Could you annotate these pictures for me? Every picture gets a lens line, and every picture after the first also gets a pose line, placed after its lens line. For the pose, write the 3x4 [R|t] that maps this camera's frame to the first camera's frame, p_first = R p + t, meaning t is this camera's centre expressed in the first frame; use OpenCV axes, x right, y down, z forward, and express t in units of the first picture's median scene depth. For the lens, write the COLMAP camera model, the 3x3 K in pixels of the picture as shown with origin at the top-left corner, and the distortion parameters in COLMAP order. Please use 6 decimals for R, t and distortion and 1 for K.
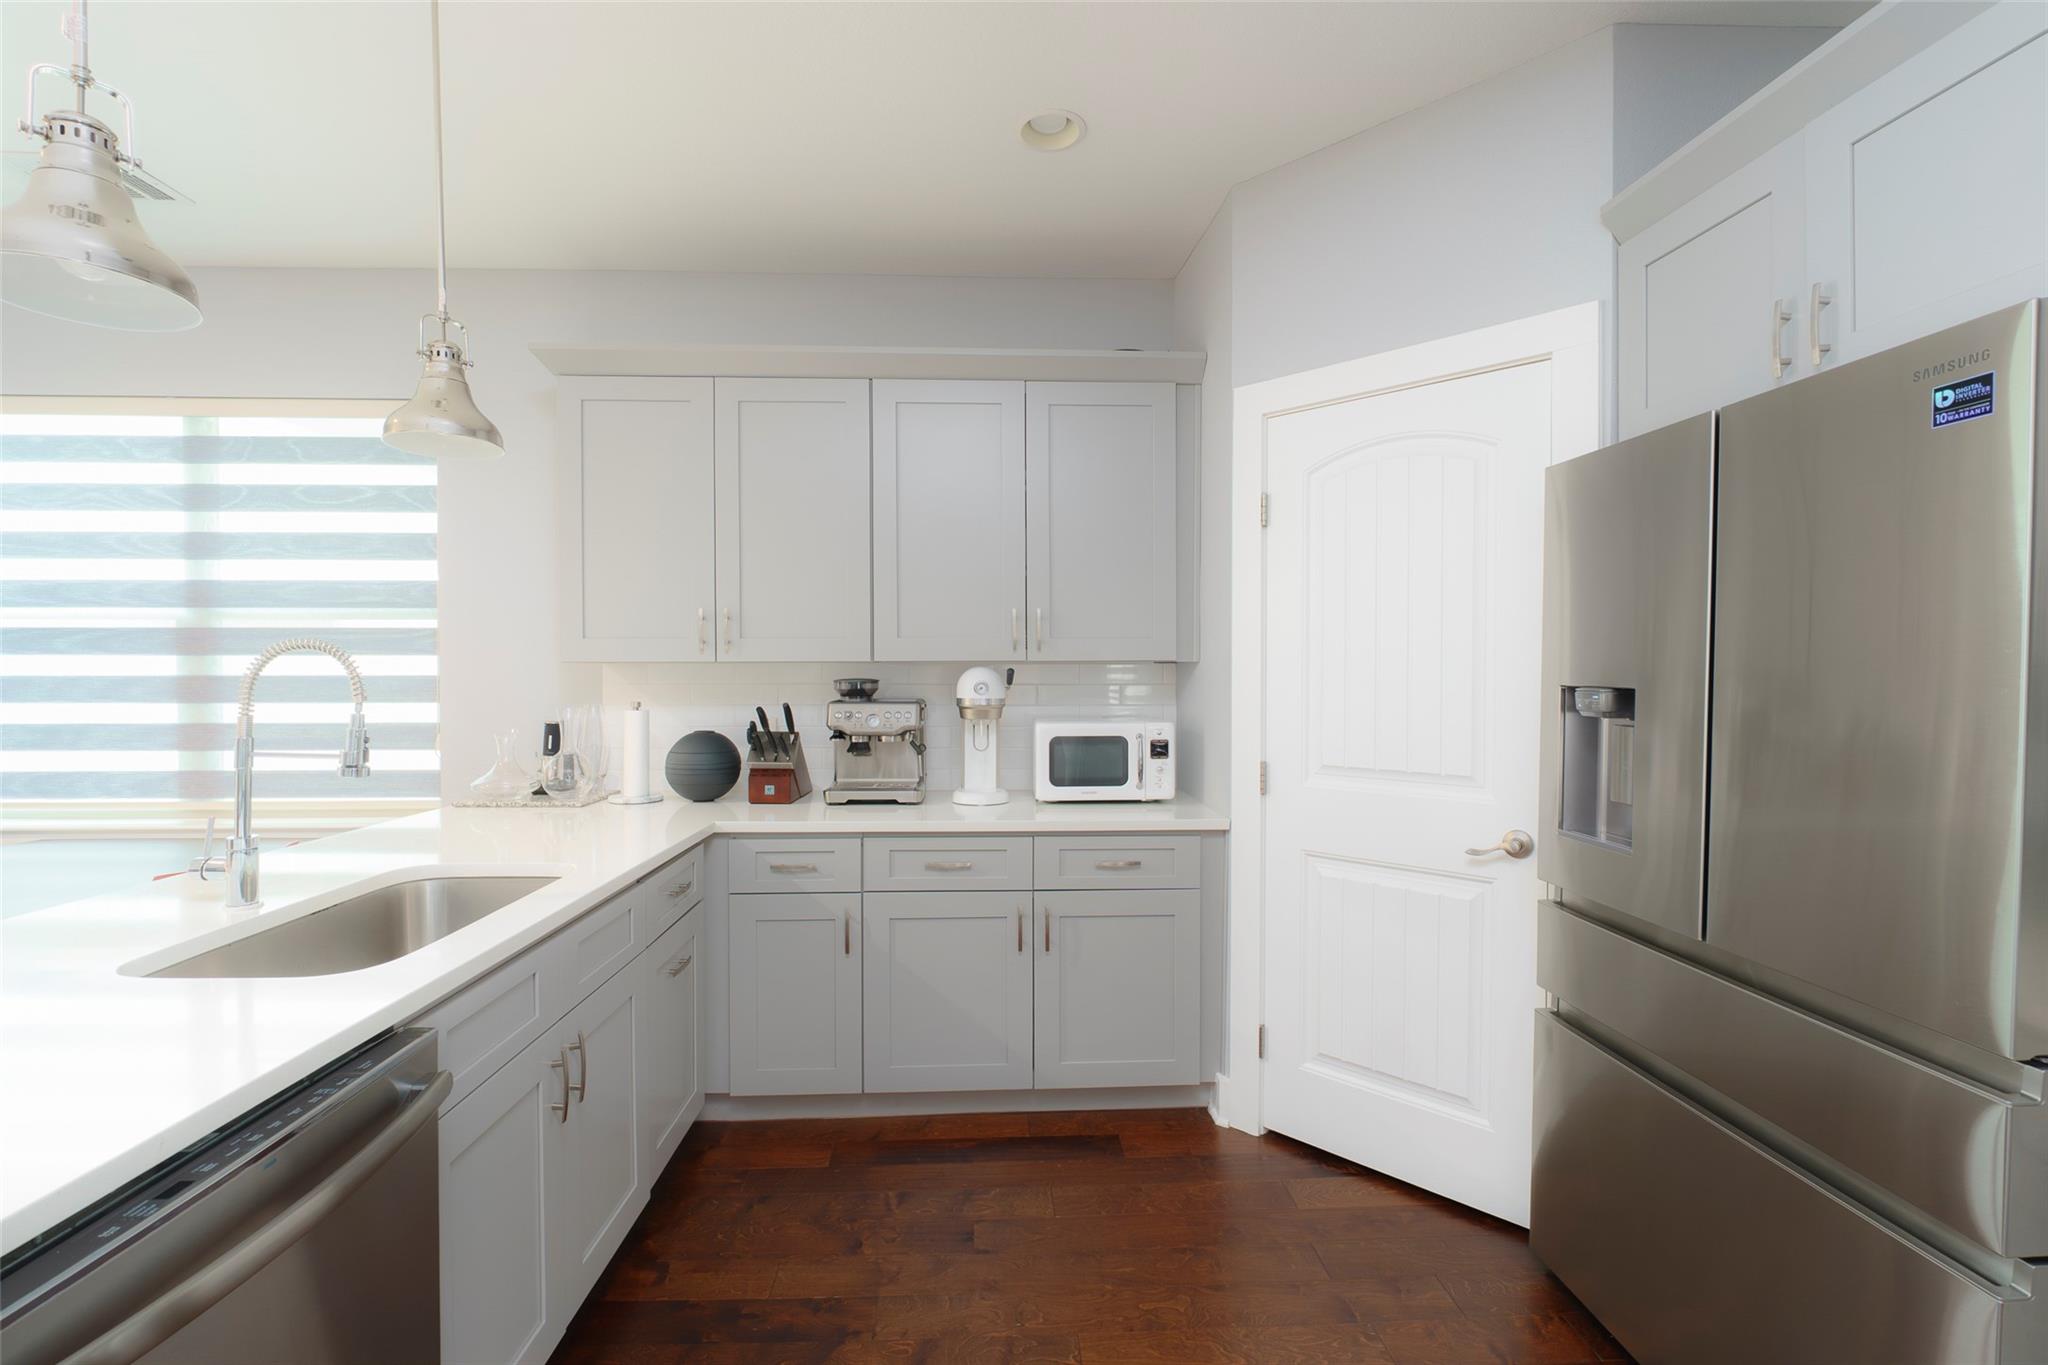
lens RADIAL K [[898.6, 0, 1018.1], [0, 898.6, 684.9], [0, 0, 1]] dist [-0.004717, -0.001525]
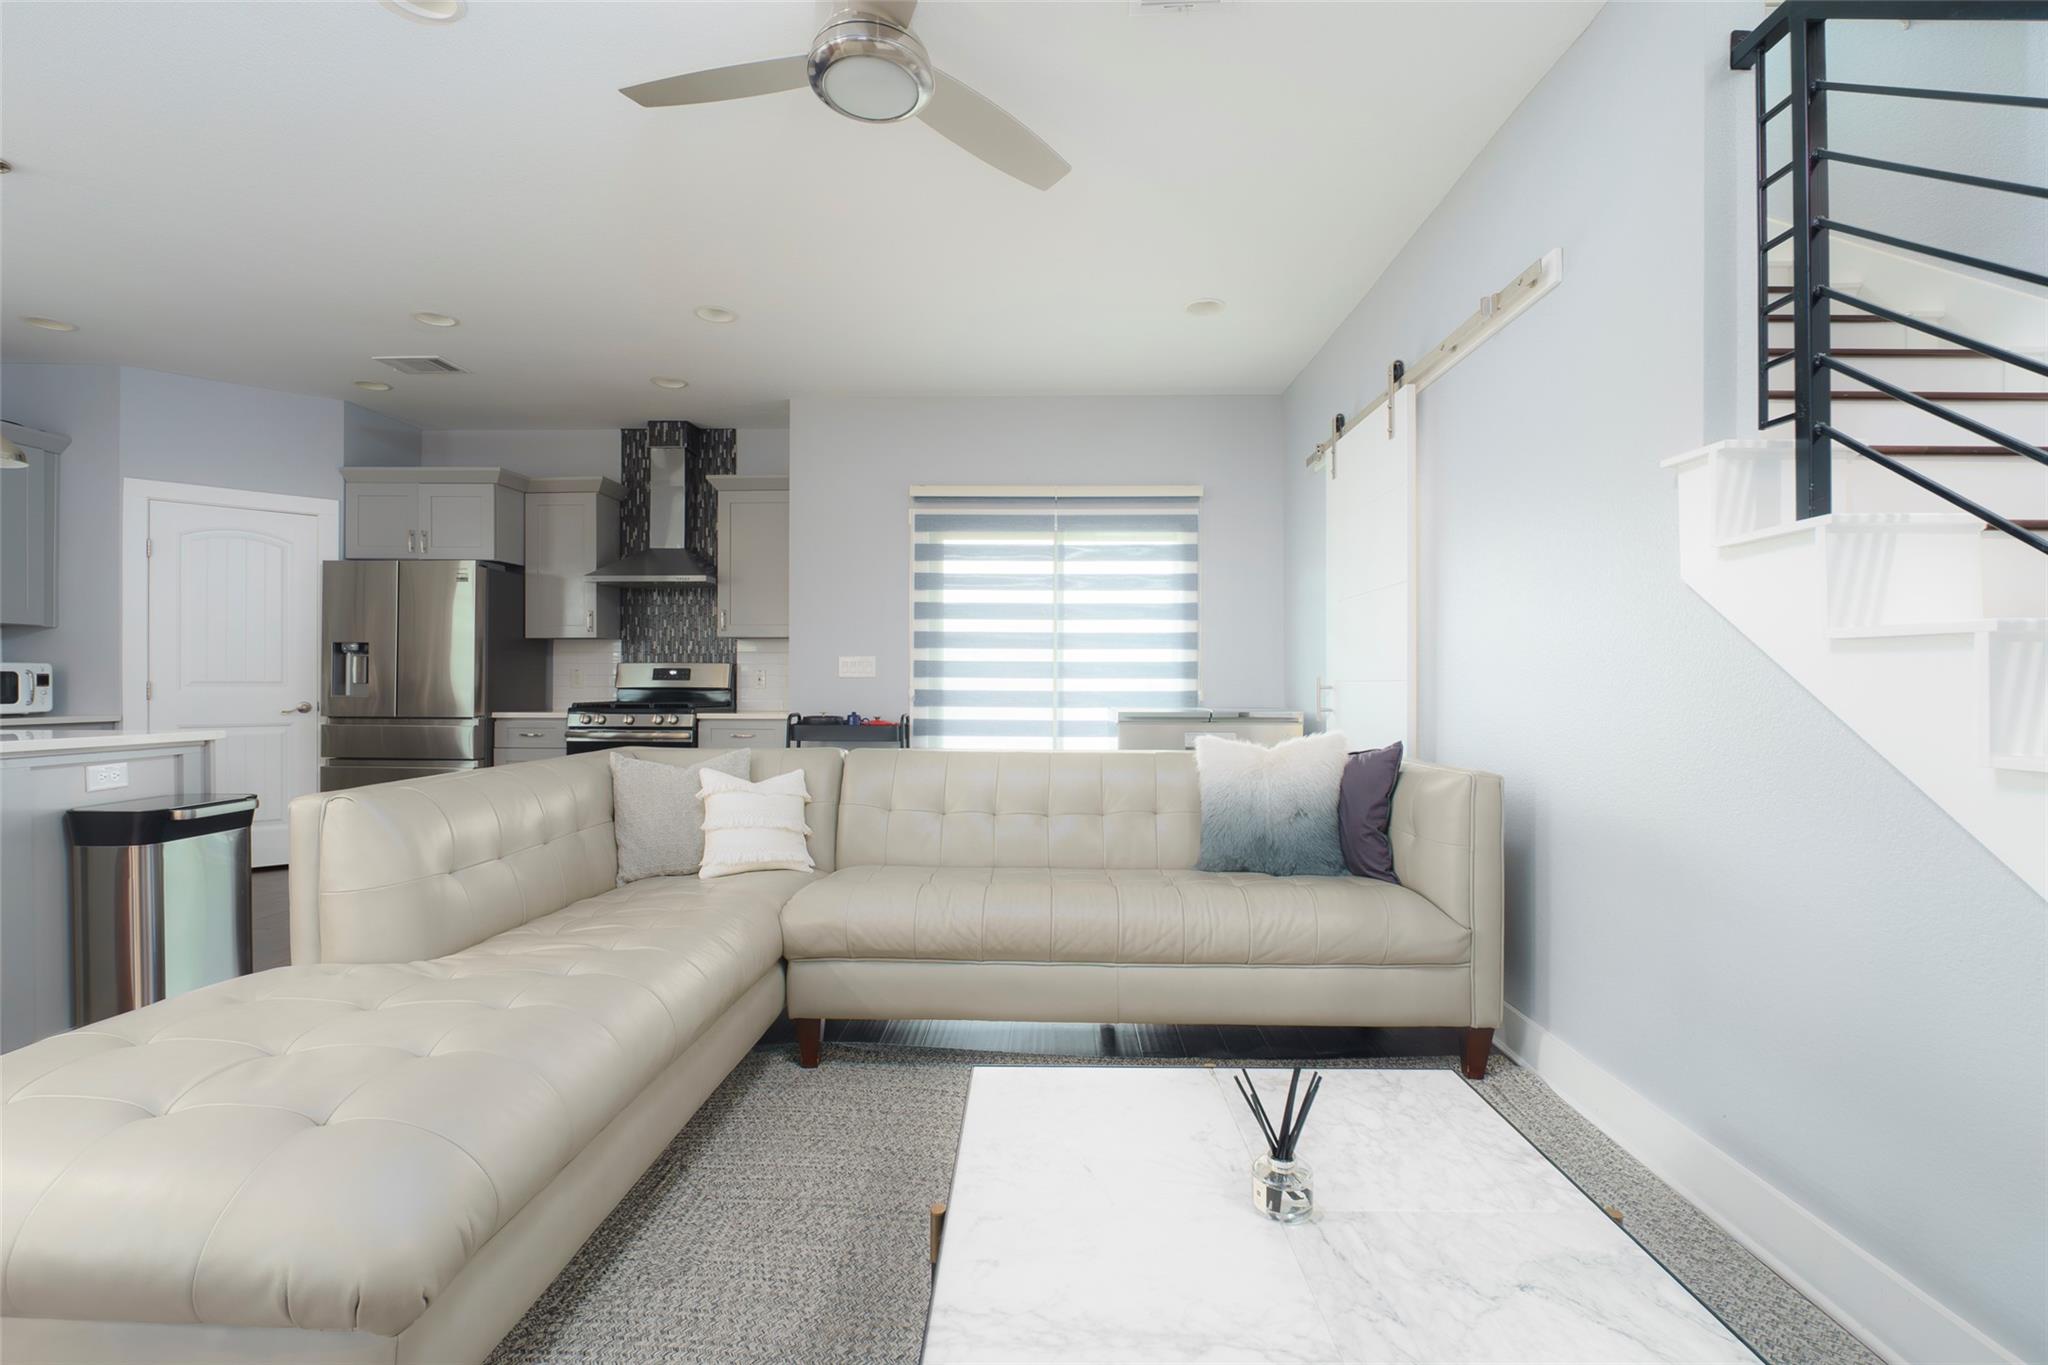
lens RADIAL K [[898.6, 0, 1017.4], [0, 898.6, 678.9], [0, 0, 1]] dist [-0.004717, -0.001525]
pose [[0.086944, 0.005810, 0.996196, -1.265335], [0.016280, 0.999841, -0.007253, 0.109131], [-0.996080, 0.016849, 0.086835, -0.856980]]
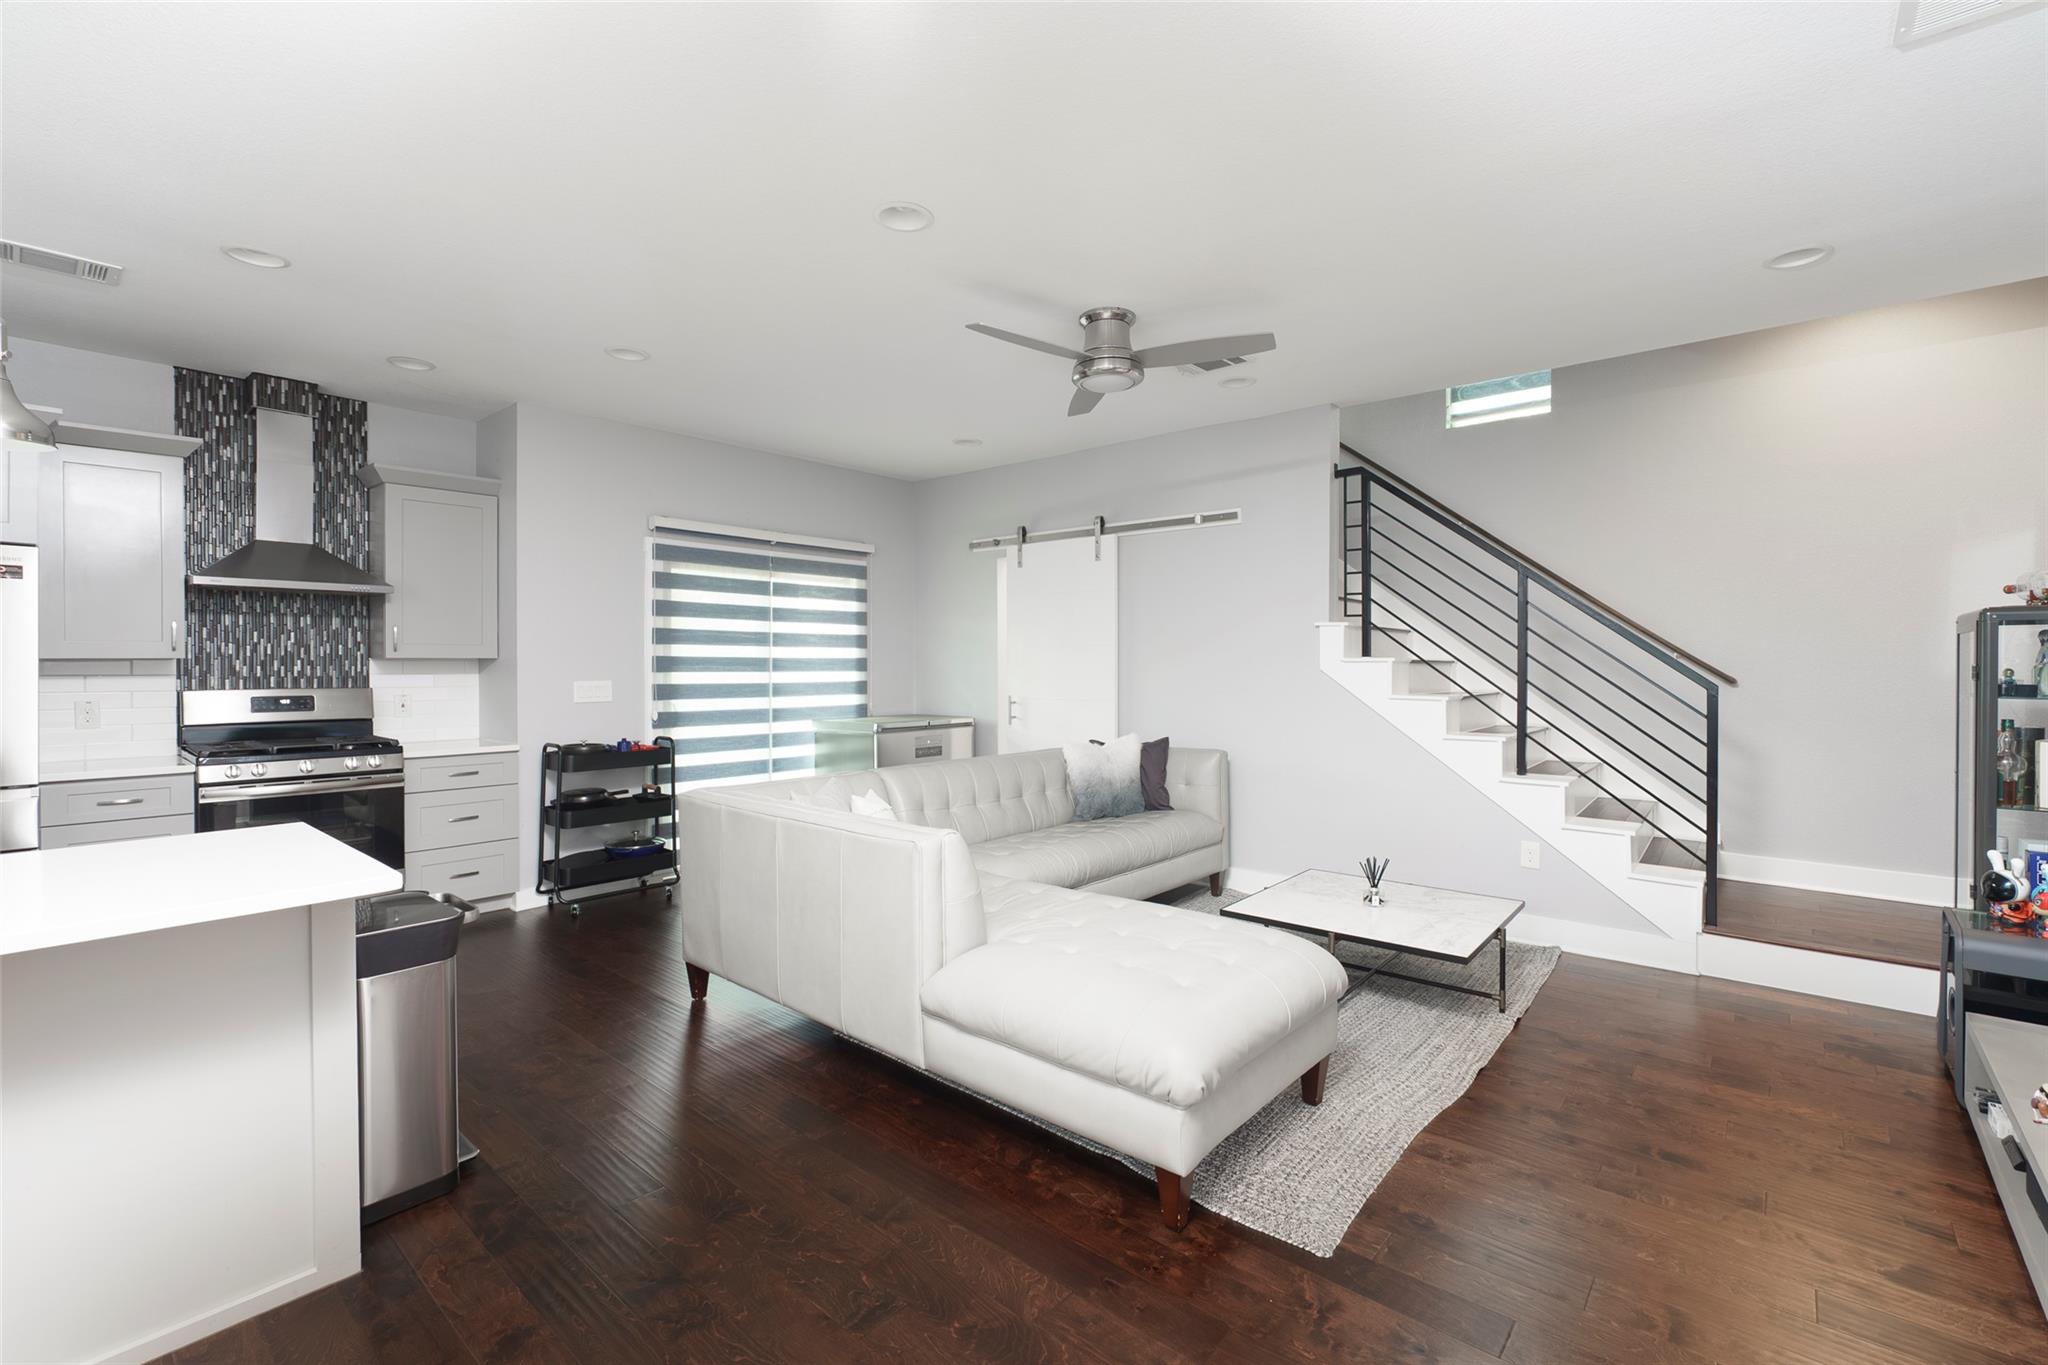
lens RADIAL K [[898.6, 0, 1001.8], [0, 898.6, 672.6], [0, 0, 1]] dist [-0.004717, -0.001525]
pose [[-0.711704, -0.005521, 0.702458, -1.317059], [0.015039, 0.999620, 0.023093, 0.000317], [-0.702318, 0.027000, -0.711351, 0.317426]]
